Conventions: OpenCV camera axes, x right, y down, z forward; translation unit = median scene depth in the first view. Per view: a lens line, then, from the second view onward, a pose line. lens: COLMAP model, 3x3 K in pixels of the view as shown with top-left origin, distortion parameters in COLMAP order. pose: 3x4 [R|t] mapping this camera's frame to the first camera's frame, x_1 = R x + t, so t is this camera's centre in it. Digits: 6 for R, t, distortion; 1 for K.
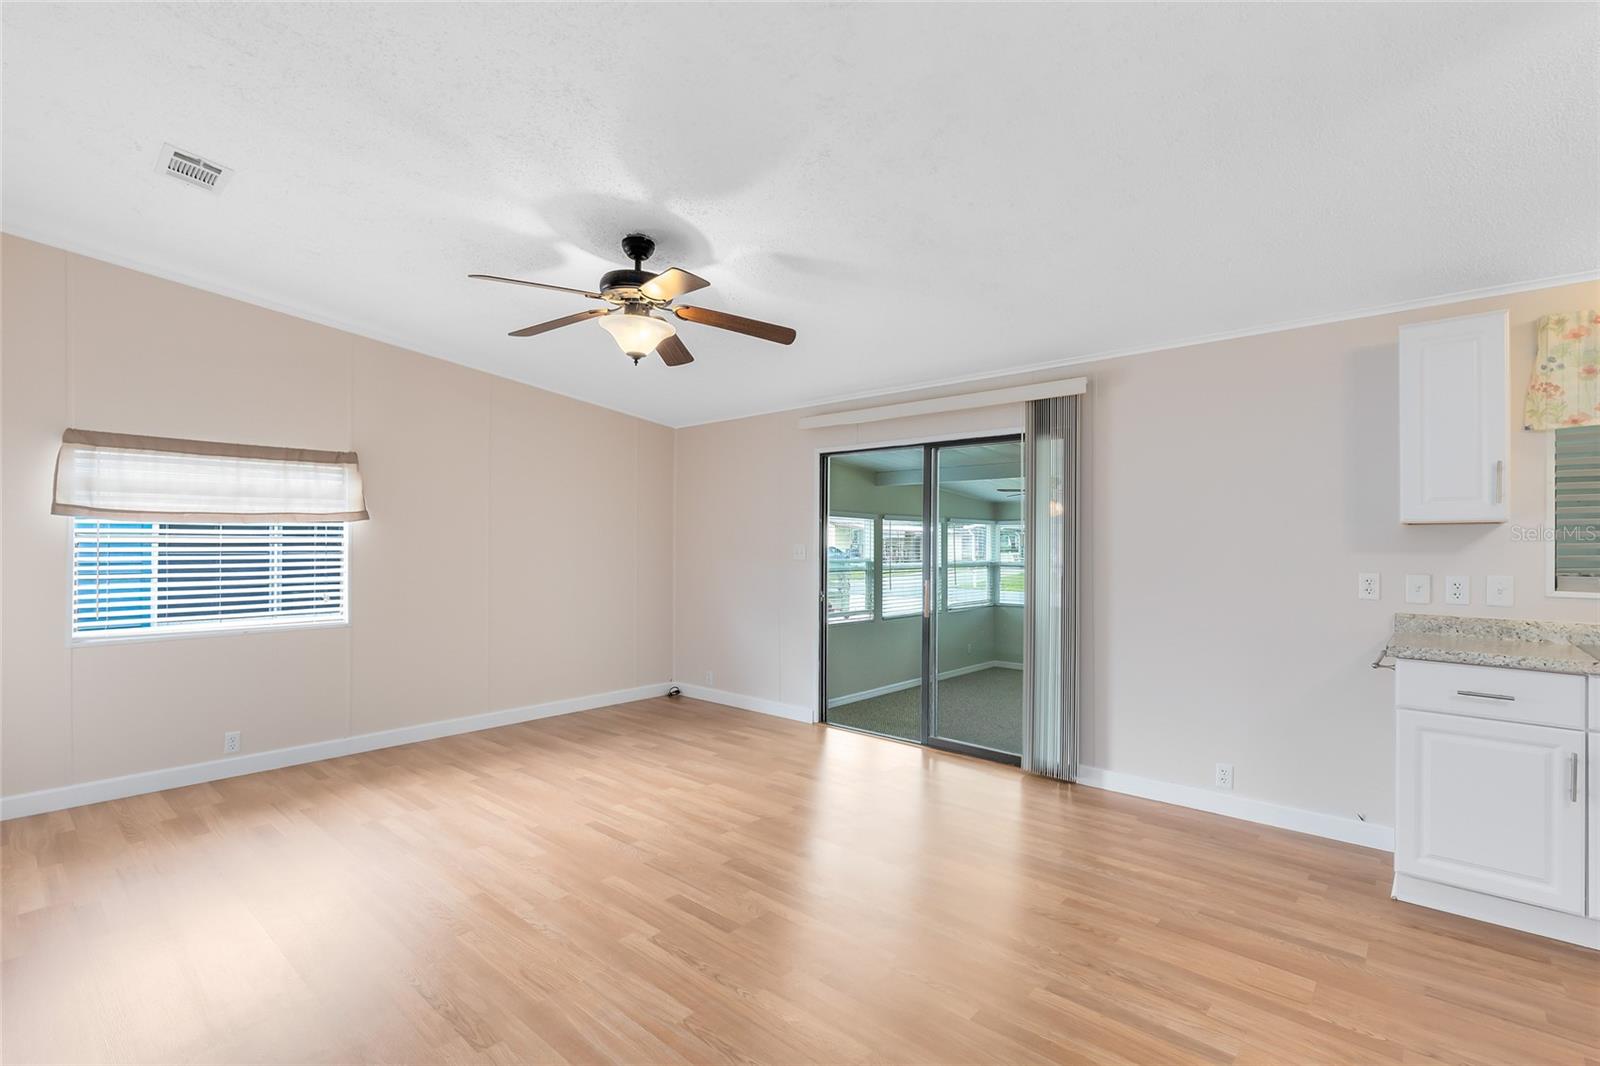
lens RADIAL K [[729.0, 0, 801.5], [0, 729.0, 543.1], [0, 0, 1]] dist [0.005191, 0.000030]
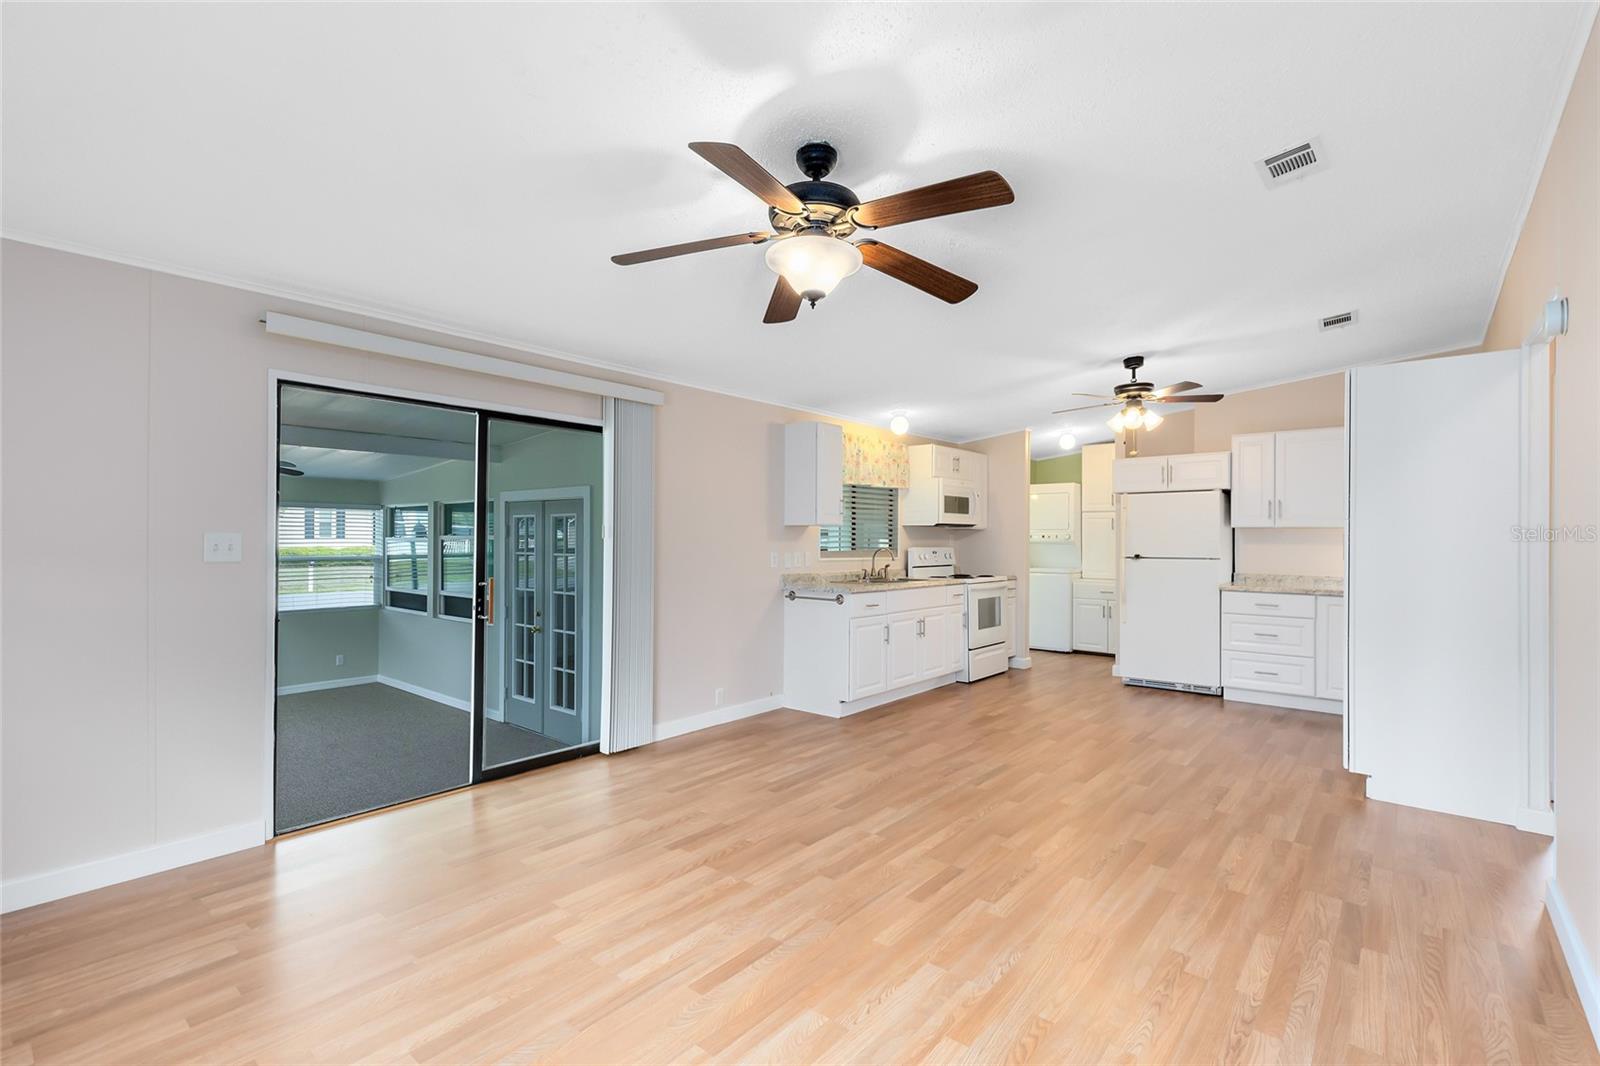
lens RADIAL K [[726.0, 0, 802.9], [0, 726.0, 535.8], [0, 0, 1]] dist [0.006340, 0.000060]
pose [[-0.024415, -0.002628, 0.999698, -0.867655], [-0.009265, 0.999954, 0.002402, -0.003230], [-0.999659, -0.009203, -0.024438, 0.888822]]
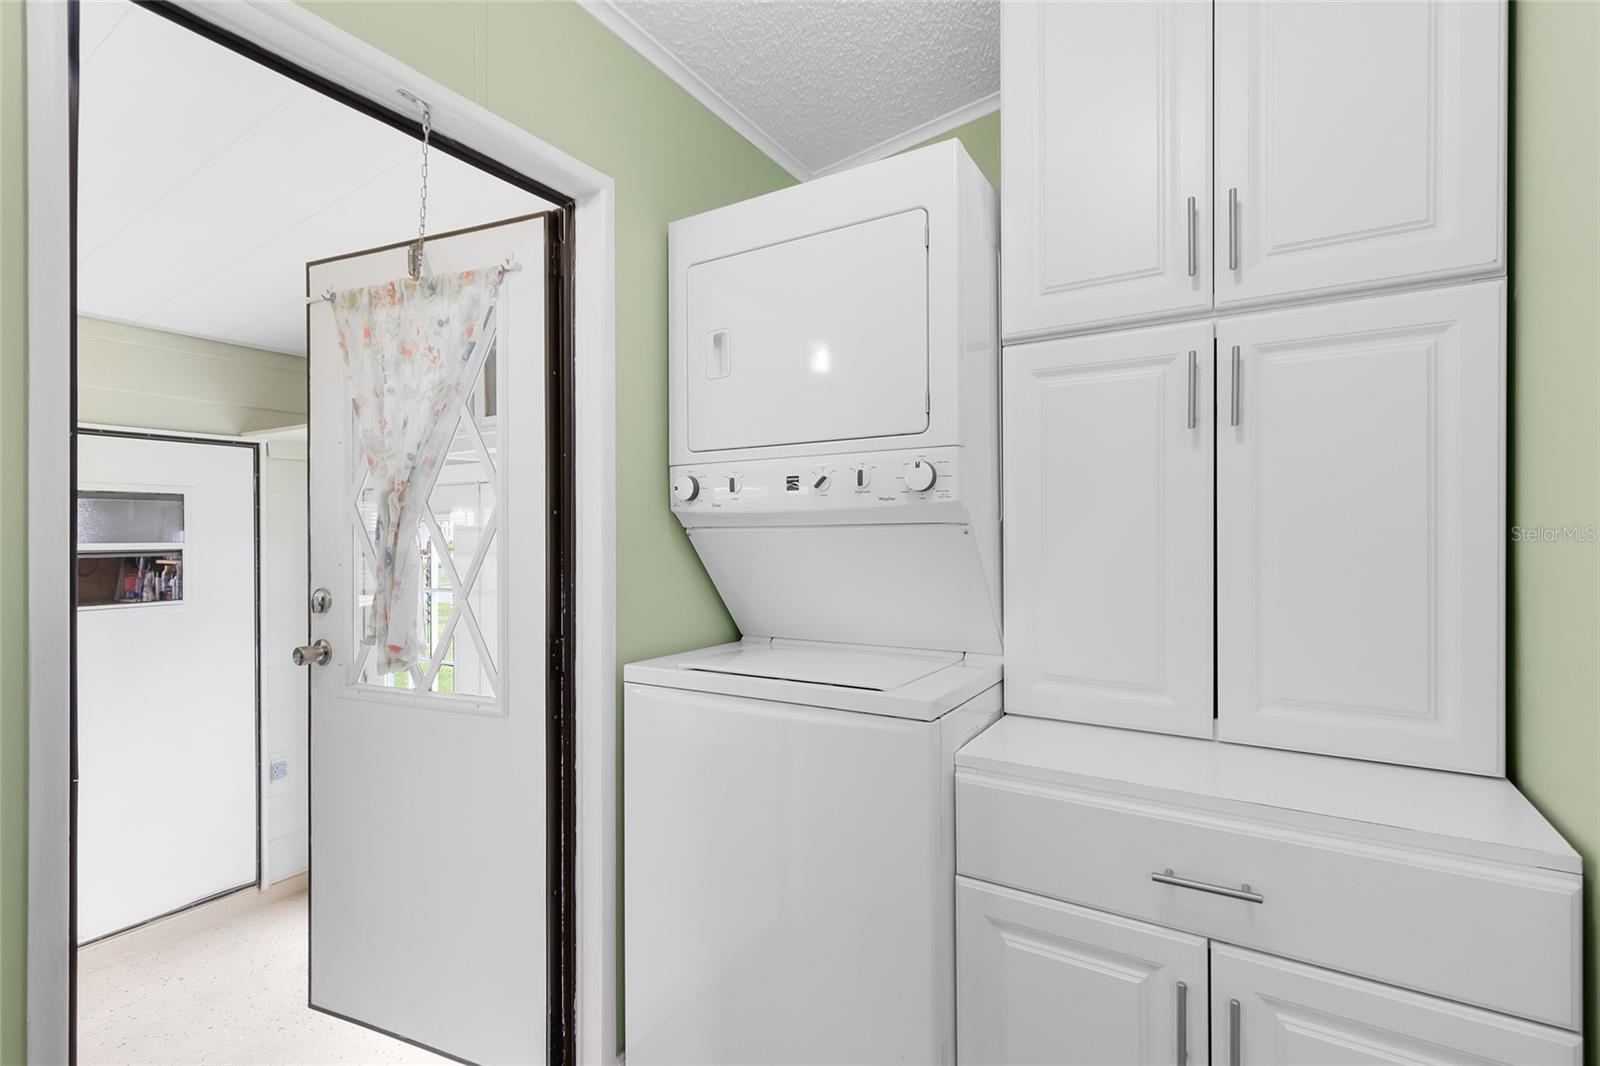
lens RADIAL K [[726.0, 0, 802.9], [0, 726.0, 535.8], [0, 0, 1]] dist [0.006340, 0.000060]
pose [[-0.172505, -0.004303, 0.984999, 1.136833], [-0.000949, 0.999991, 0.004202, 0.026707], [-0.985008, -0.000210, -0.172507, 0.086663]]
